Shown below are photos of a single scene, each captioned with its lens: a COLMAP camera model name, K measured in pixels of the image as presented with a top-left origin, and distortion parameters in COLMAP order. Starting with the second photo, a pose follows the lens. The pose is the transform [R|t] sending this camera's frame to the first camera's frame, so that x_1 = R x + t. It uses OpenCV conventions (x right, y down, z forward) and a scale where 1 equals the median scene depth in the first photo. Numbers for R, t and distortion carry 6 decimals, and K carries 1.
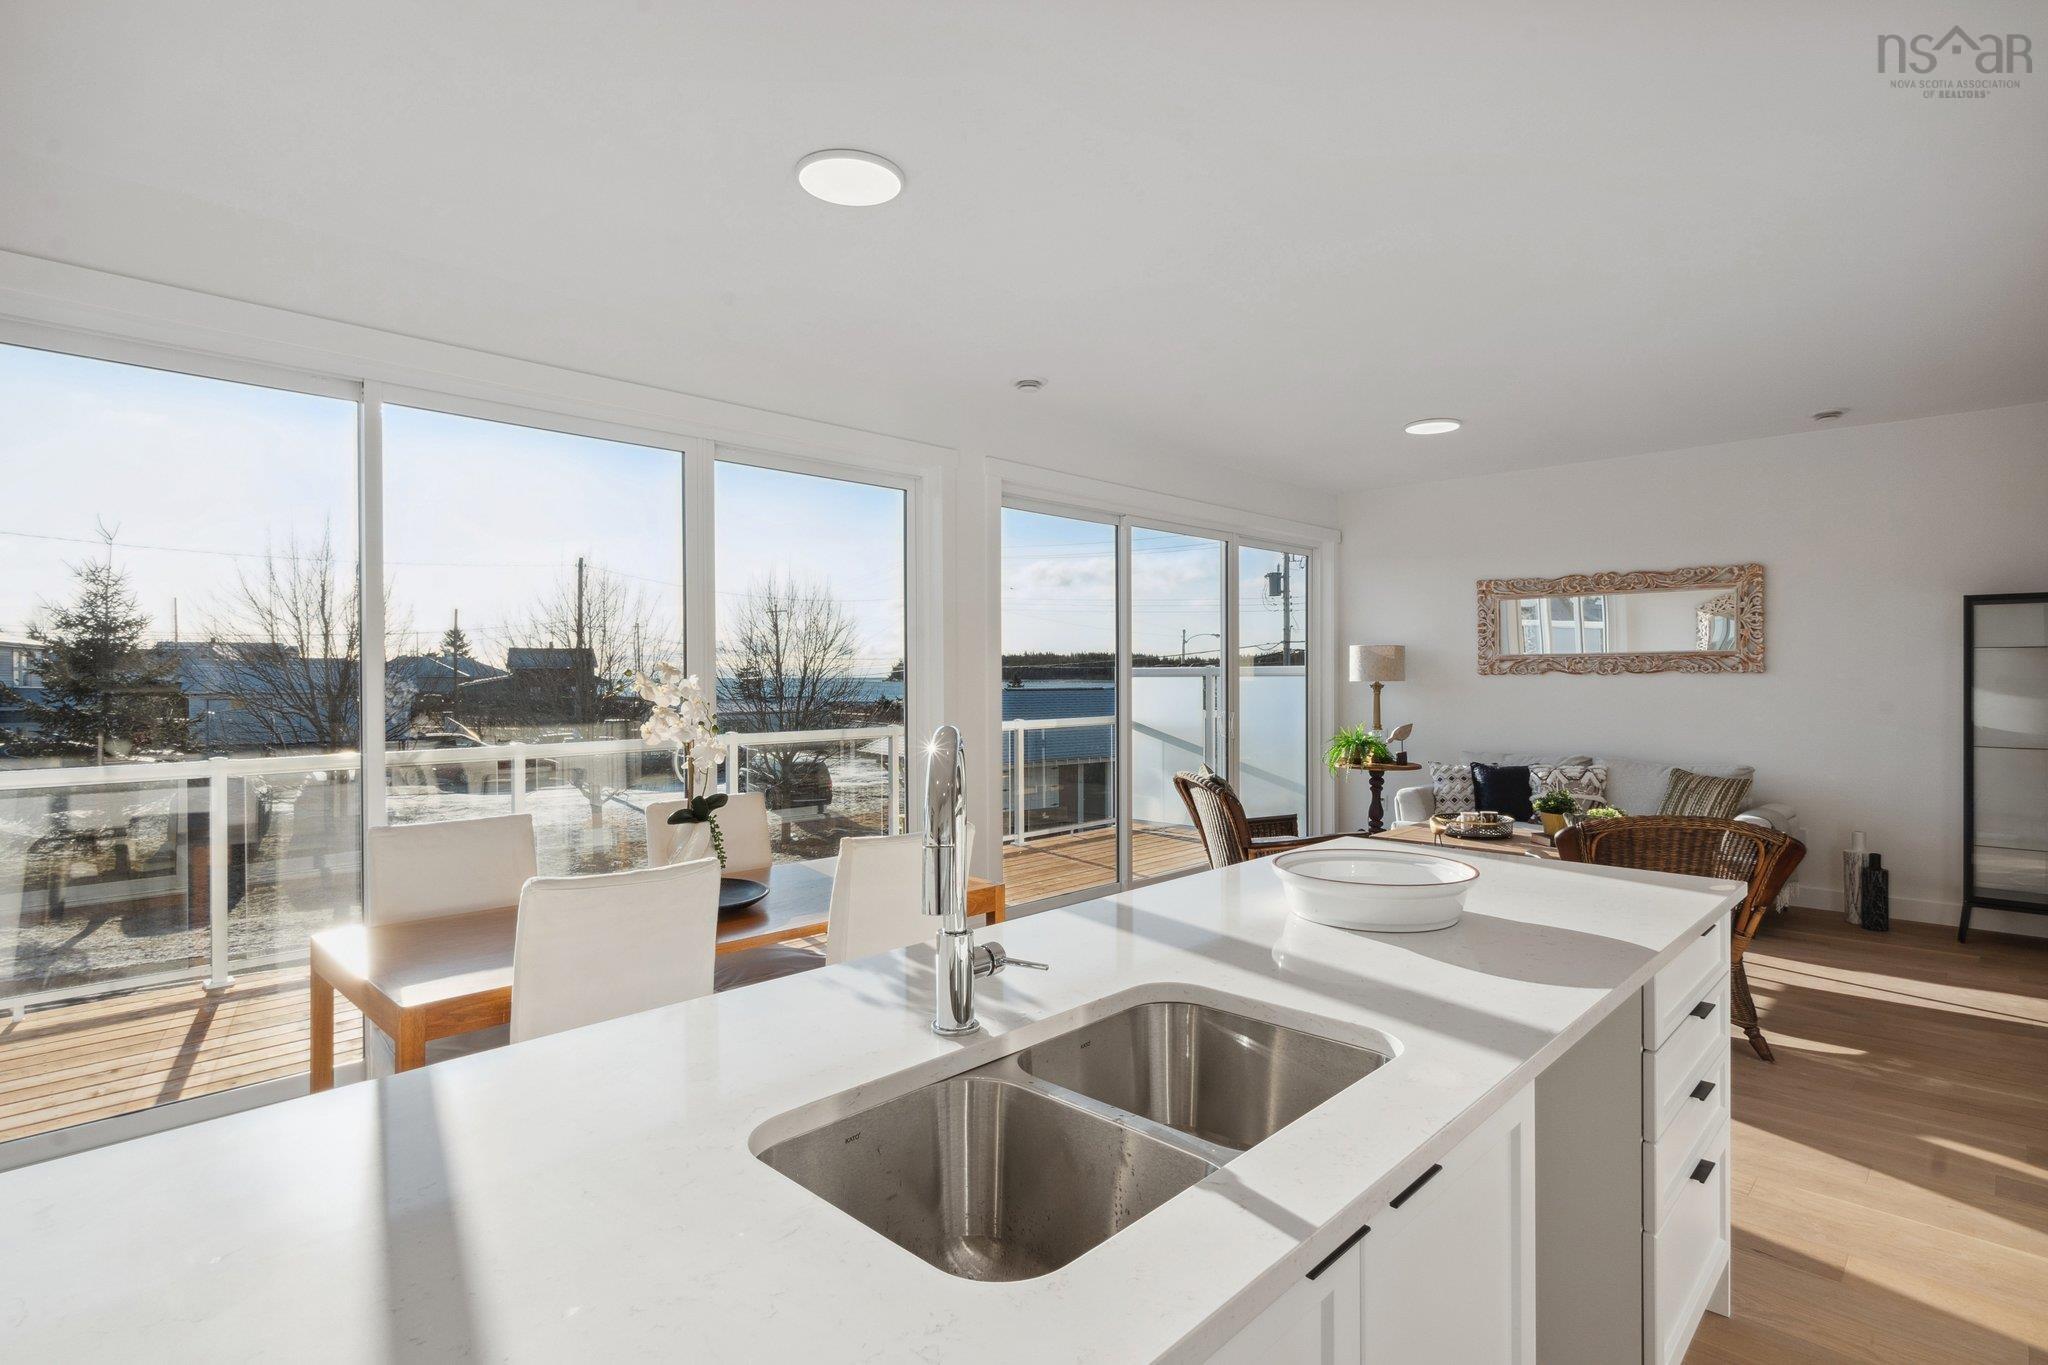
lens RADIAL K [[1031.8, 0, 1037.5], [0, 1031.8, 682.1], [0, 0, 1]] dist [0.001298, -0.000380]
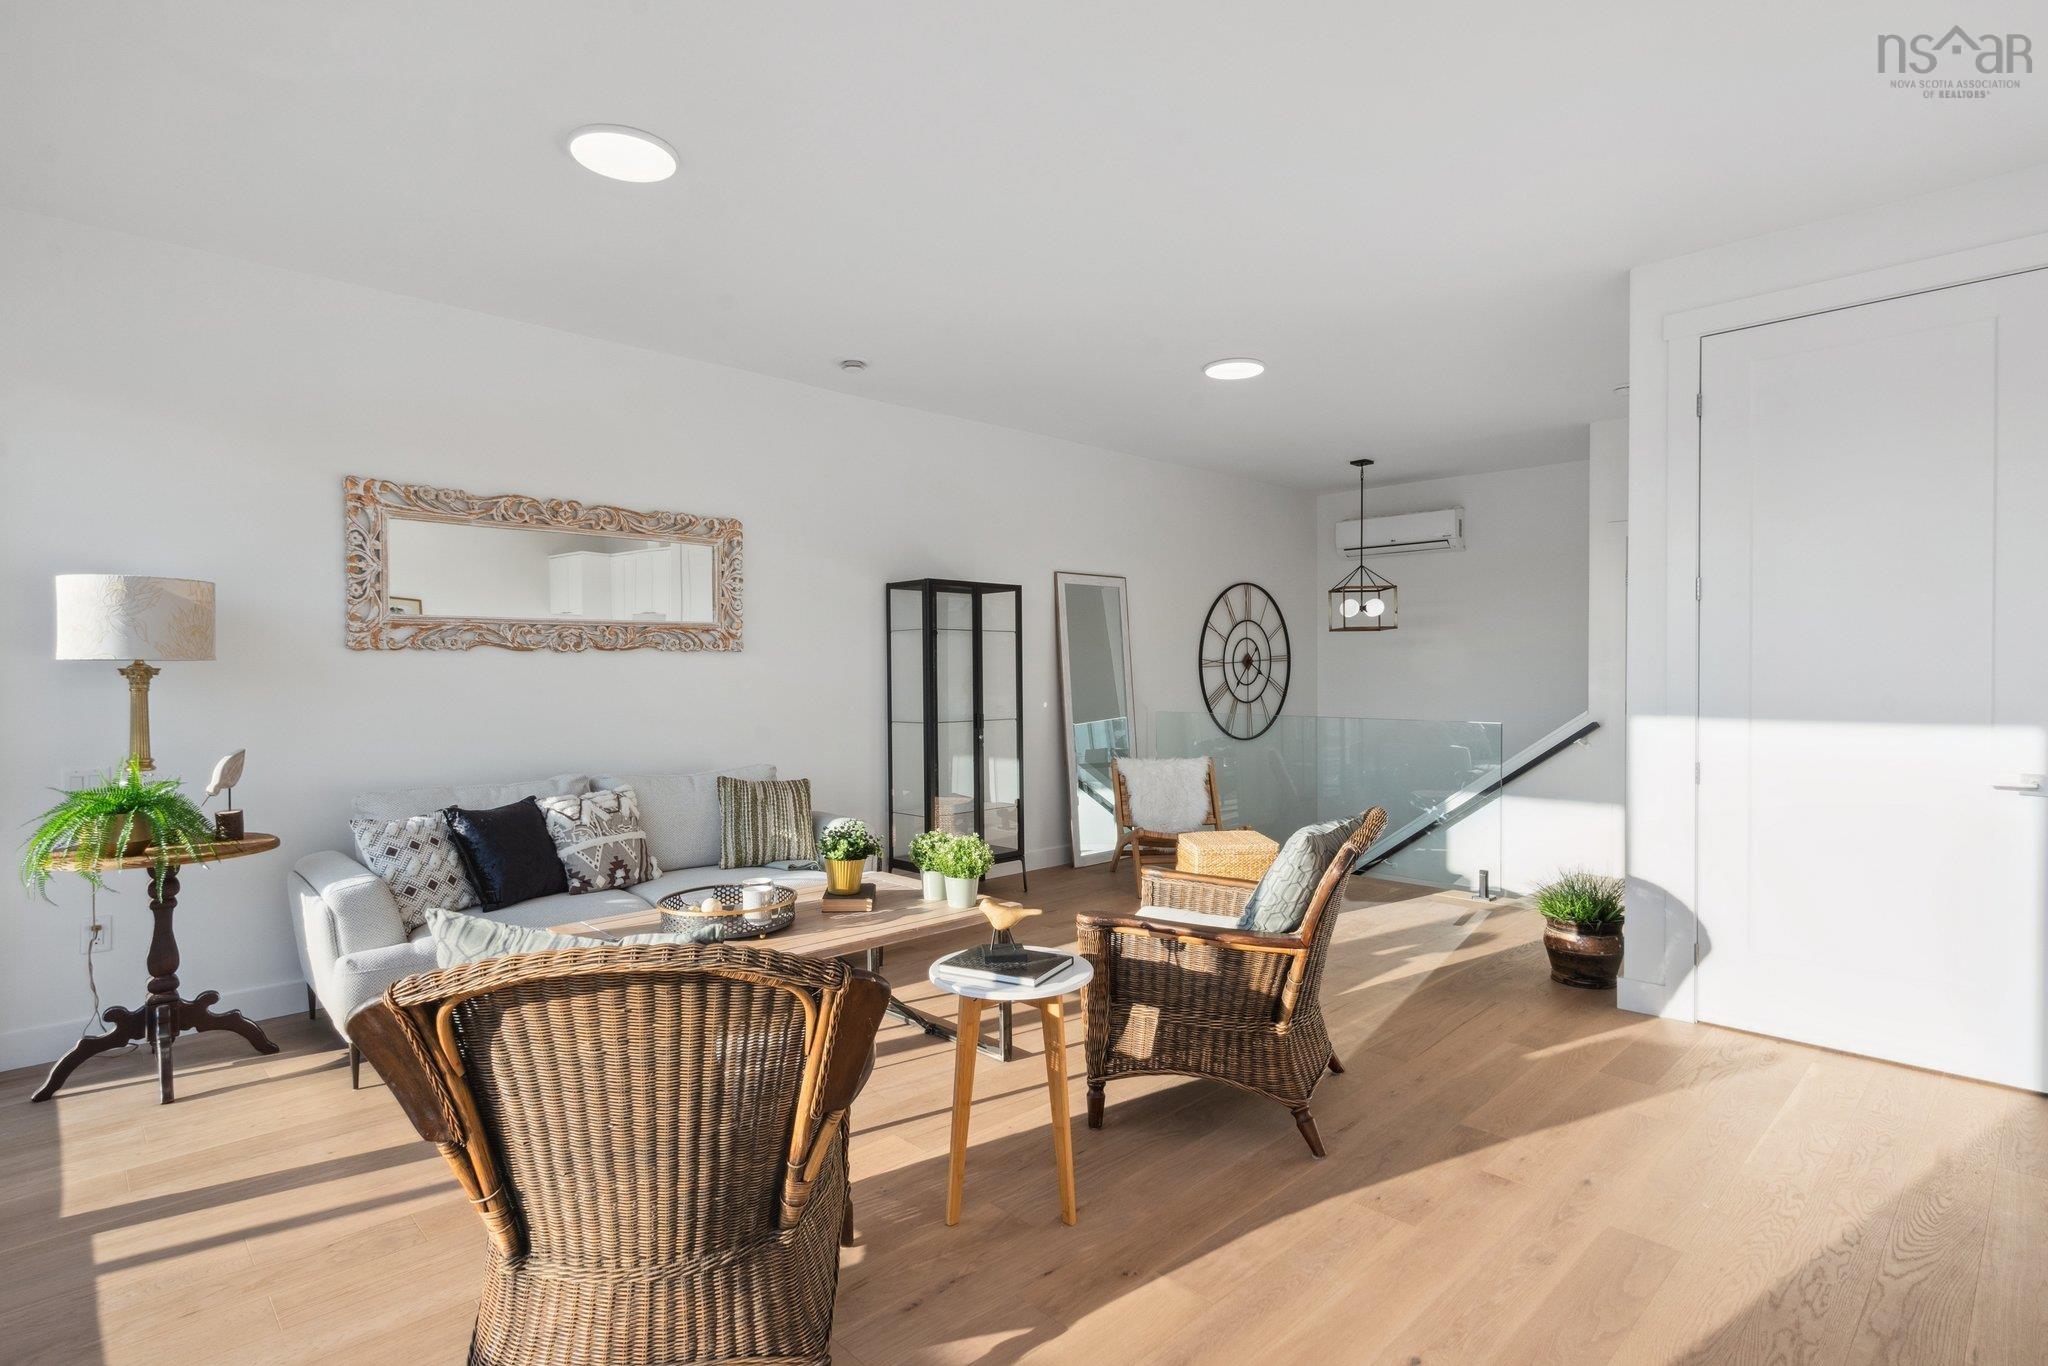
lens RADIAL K [[1020.0, 0, 1026.3], [0, 1020.0, 677.7], [0, 0, 1]] dist [0.000994, 0.000840]
pose [[0.037887, -0.005560, 0.999267, -0.098936], [0.012138, 0.999913, 0.005104, 0.009443], [-0.999208, 0.011935, 0.037951, 0.655029]]
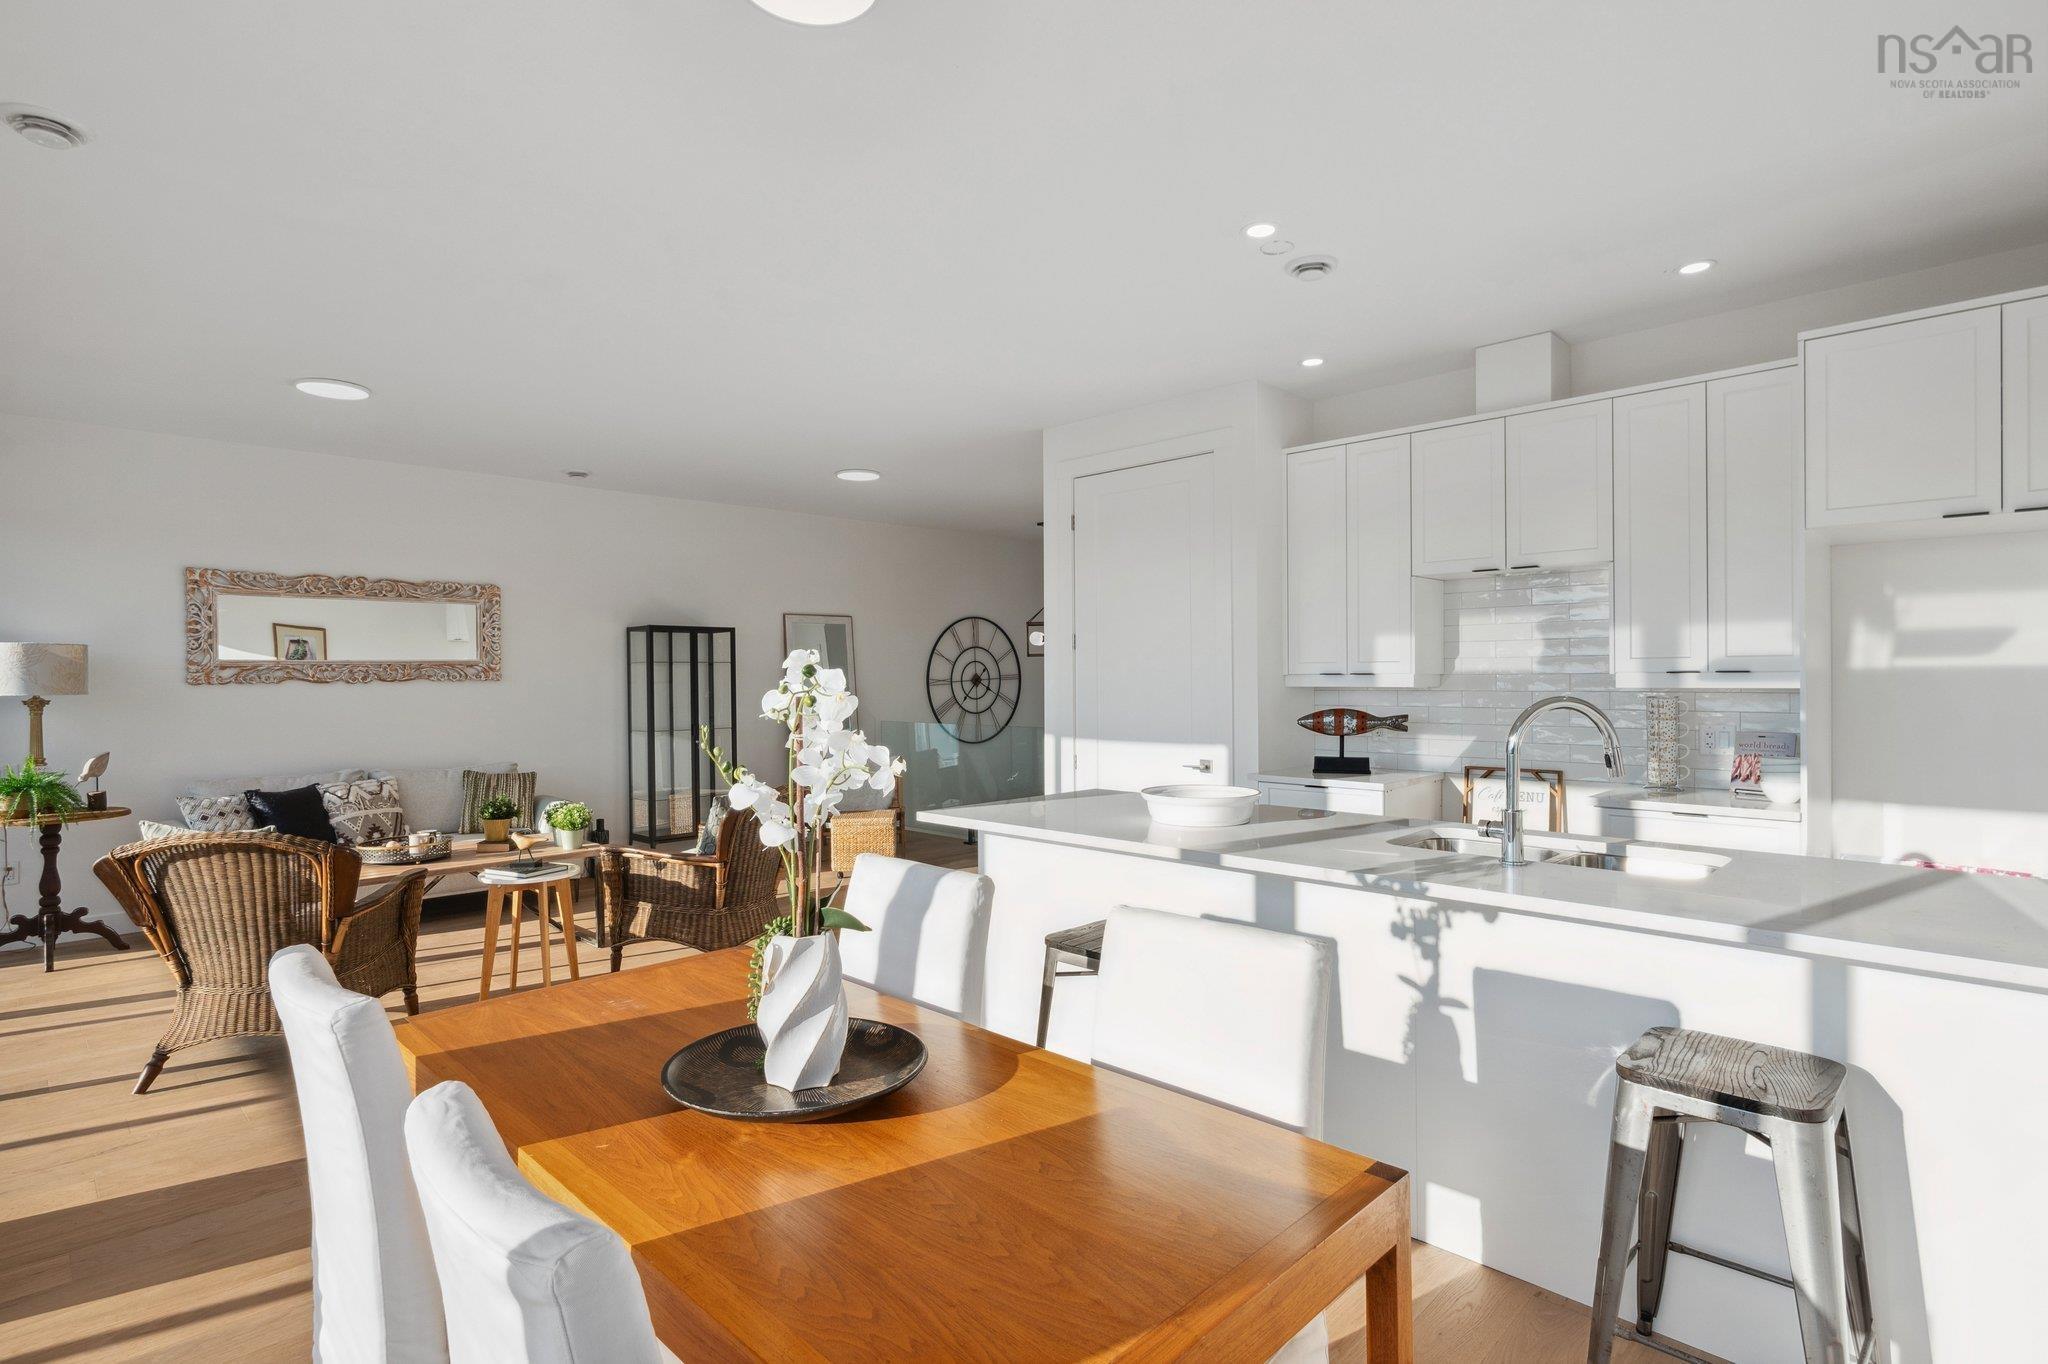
lens RADIAL K [[1019.9, 0, 1009.7], [0, 1019.9, 675.5], [0, 0, 1]] dist [0.011530, 0.000493]
pose [[0.029567, 0.002248, 0.999560, -0.367699], [0.016427, 0.999861, -0.002735, -0.001858], [-0.999428, 0.016501, 0.029526, 0.355847]]
